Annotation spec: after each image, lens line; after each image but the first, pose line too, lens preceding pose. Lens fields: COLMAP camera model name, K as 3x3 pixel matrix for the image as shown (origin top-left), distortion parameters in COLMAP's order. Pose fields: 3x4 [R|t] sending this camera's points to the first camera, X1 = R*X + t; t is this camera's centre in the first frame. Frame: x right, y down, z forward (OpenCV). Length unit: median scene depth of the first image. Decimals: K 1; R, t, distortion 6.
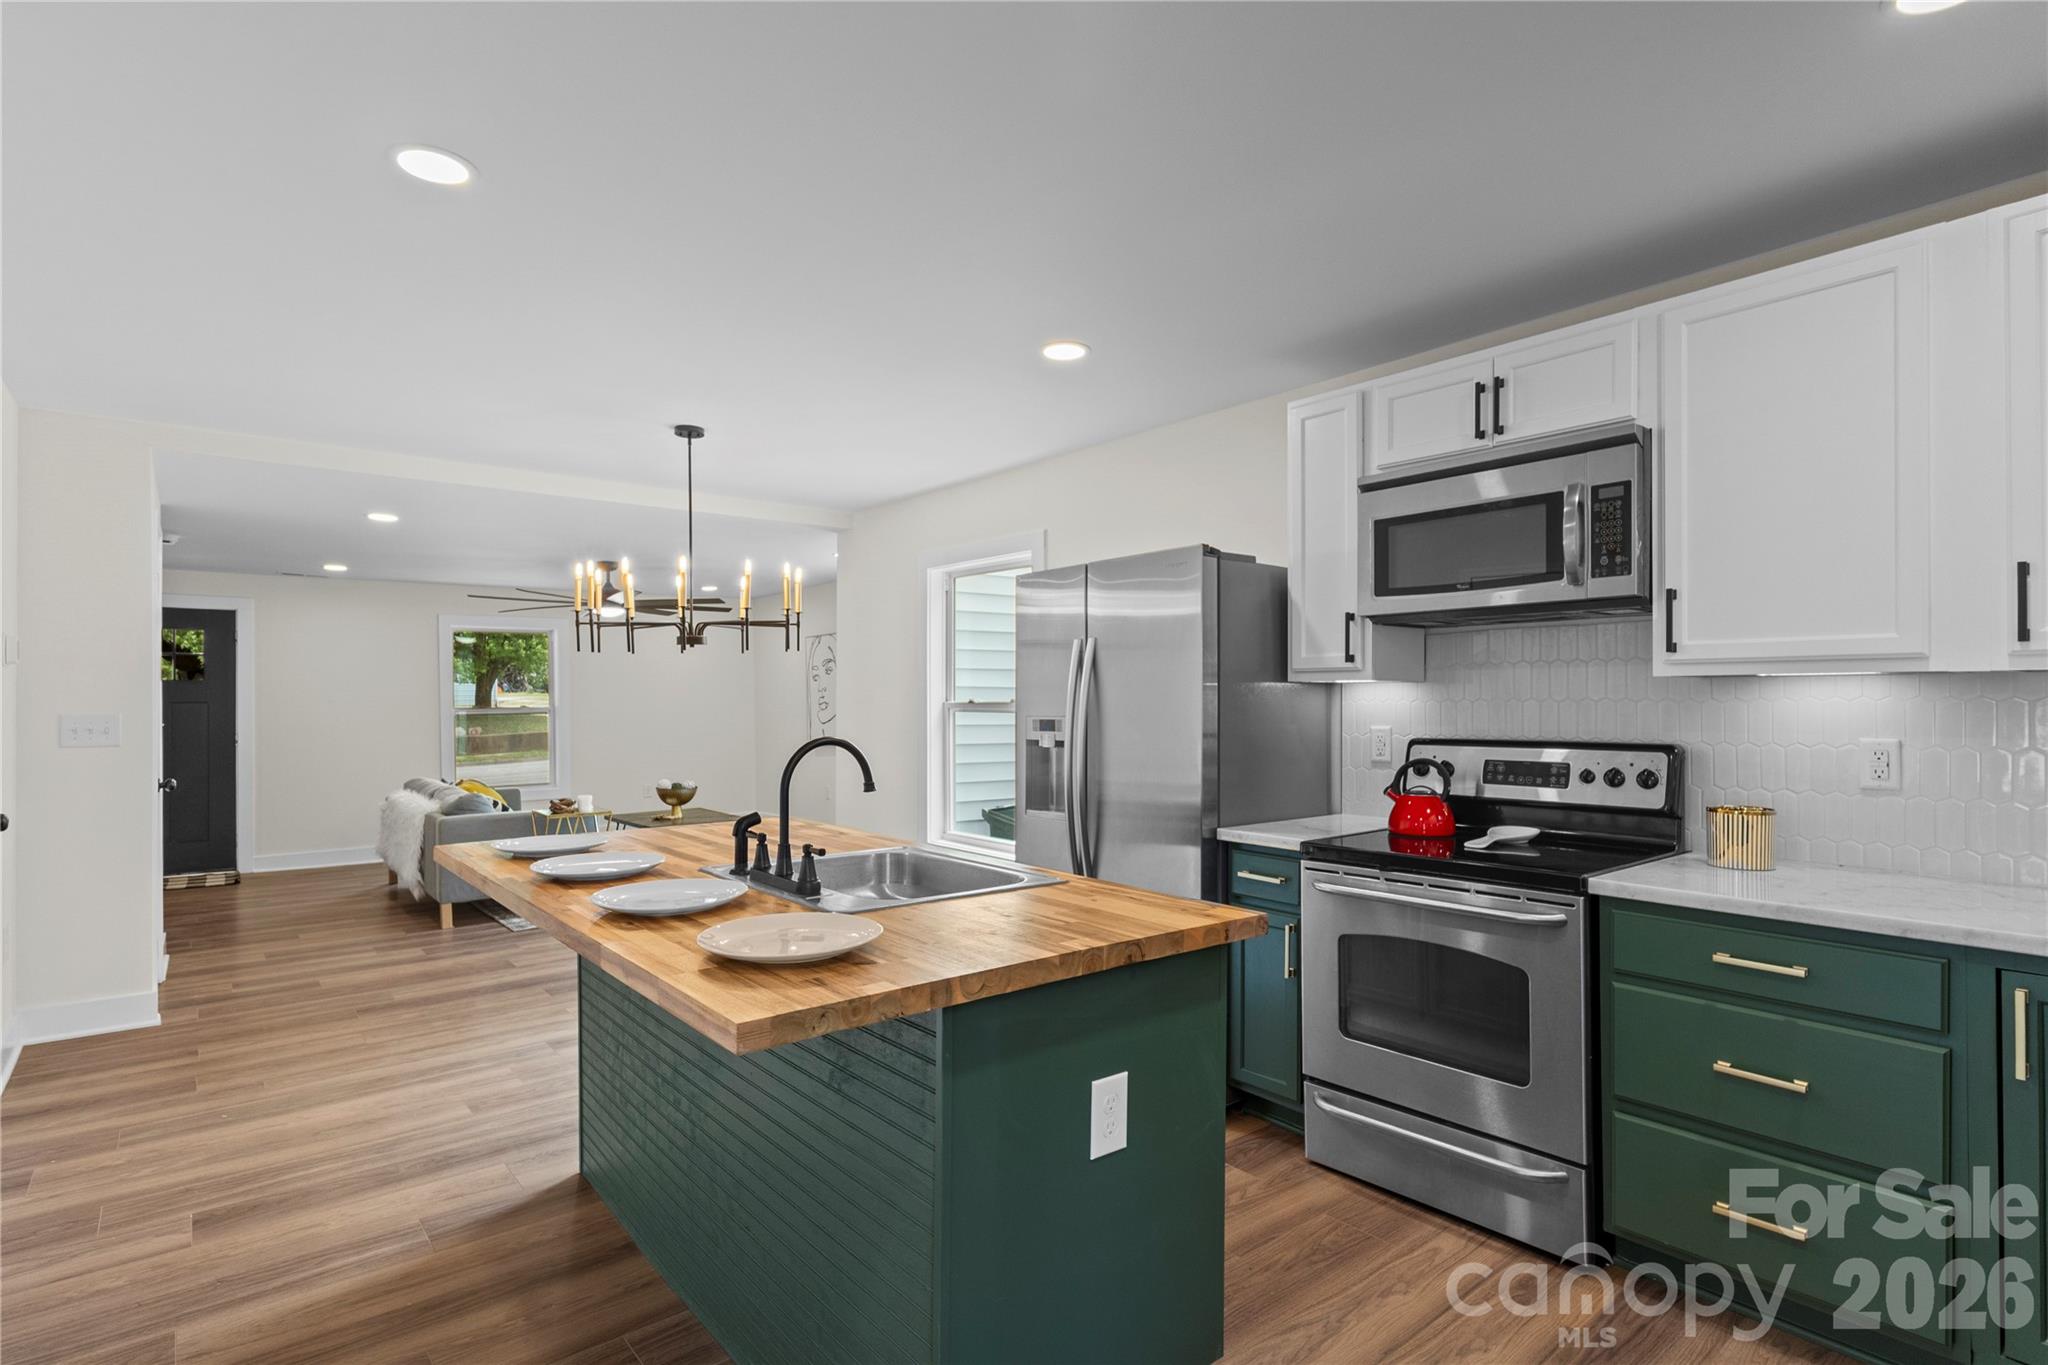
lens RADIAL K [[1013.6, 0, 1018.4], [0, 1013.6, 689.0], [0, 0, 1]] dist [-0.005255, -0.000507]
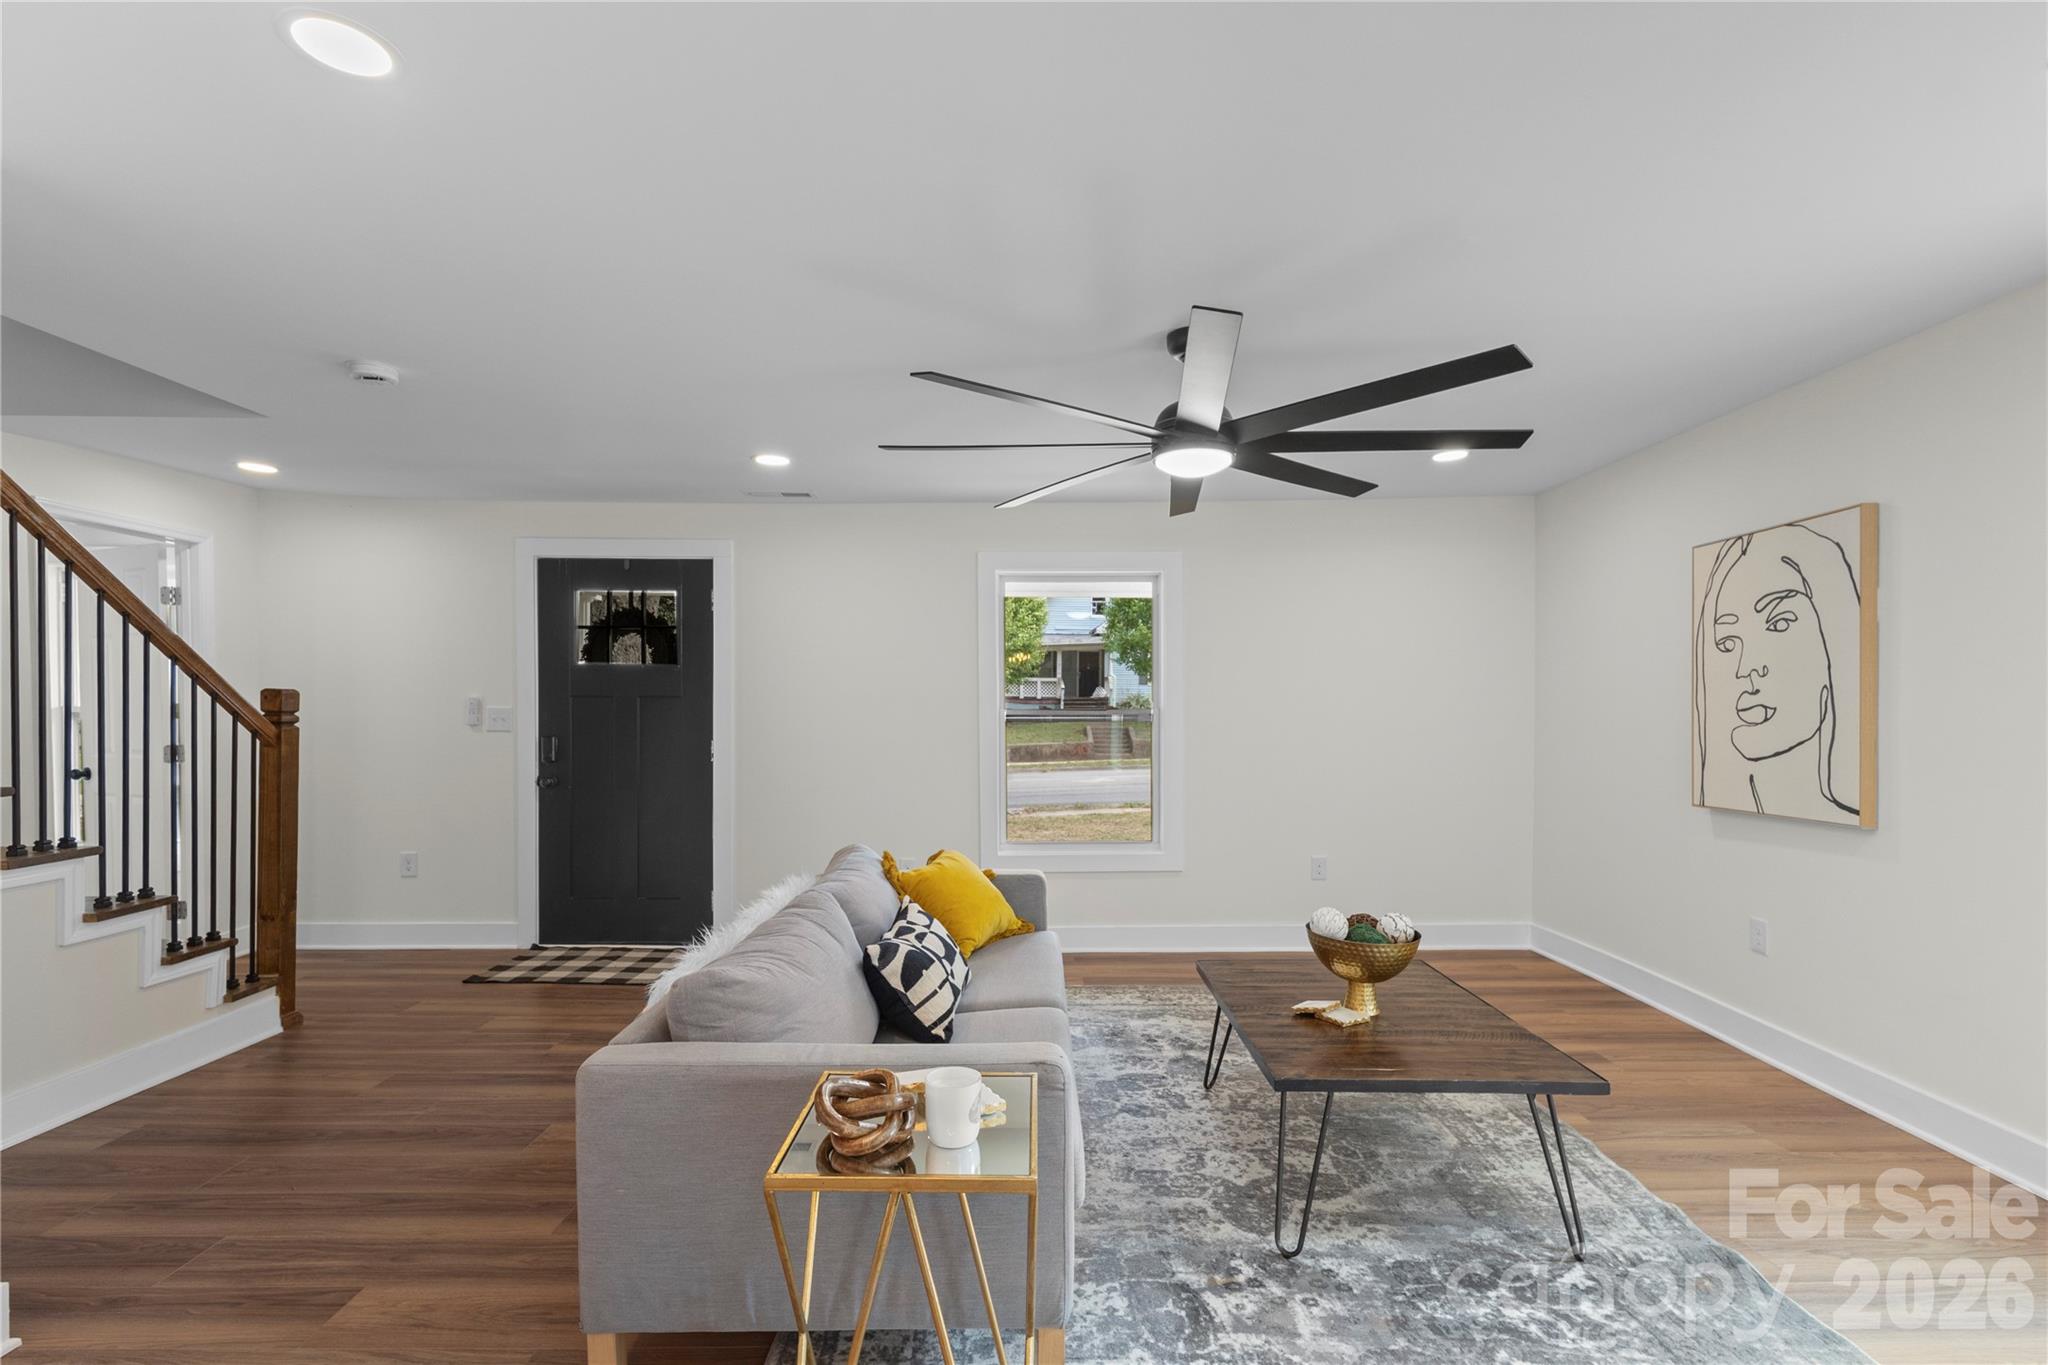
lens RADIAL K [[951.2, 0, 1032.7], [0, 951.2, 715.8], [0, 0, 1]] dist [0.000060, 0.000340]
pose [[0.764392, 0.015792, -0.644558, -0.207669], [-0.001239, 0.999734, 0.023025, 0.011197], [0.644750, -0.016801, 0.764208, 0.661564]]
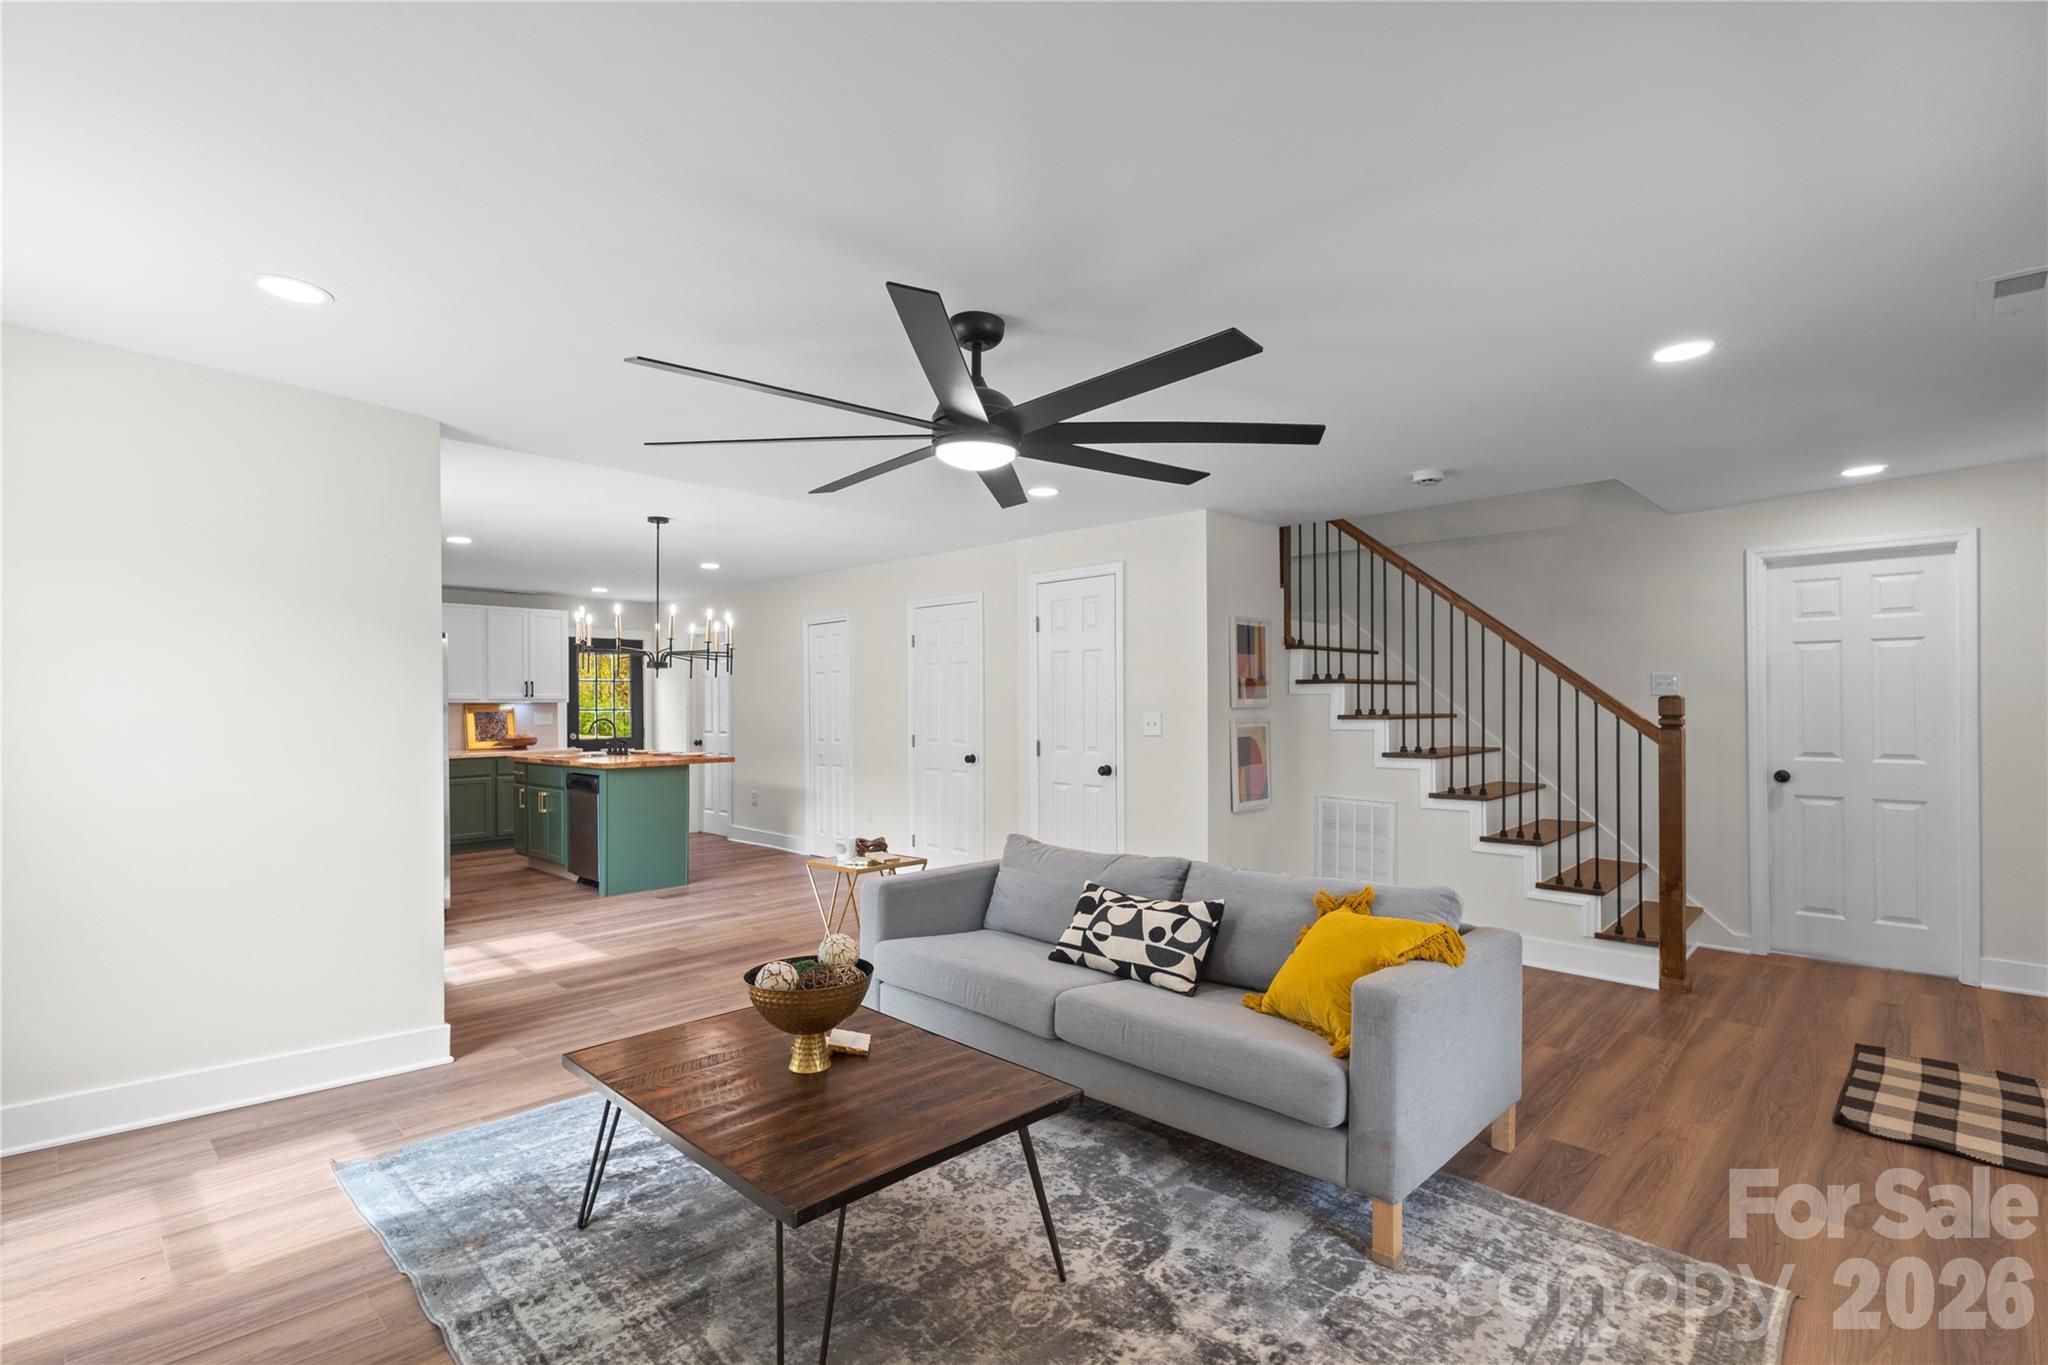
lens RADIAL K [[951.2, 0, 1021.5], [0, 951.2, 692.4], [0, 0, 1]] dist [0.000060, 0.000340]
pose [[-0.995314, 0.006332, -0.096487, -0.378605], [0.008903, 0.999616, -0.026240, 0.018164], [0.096284, -0.026976, -0.994988, 1.316911]]
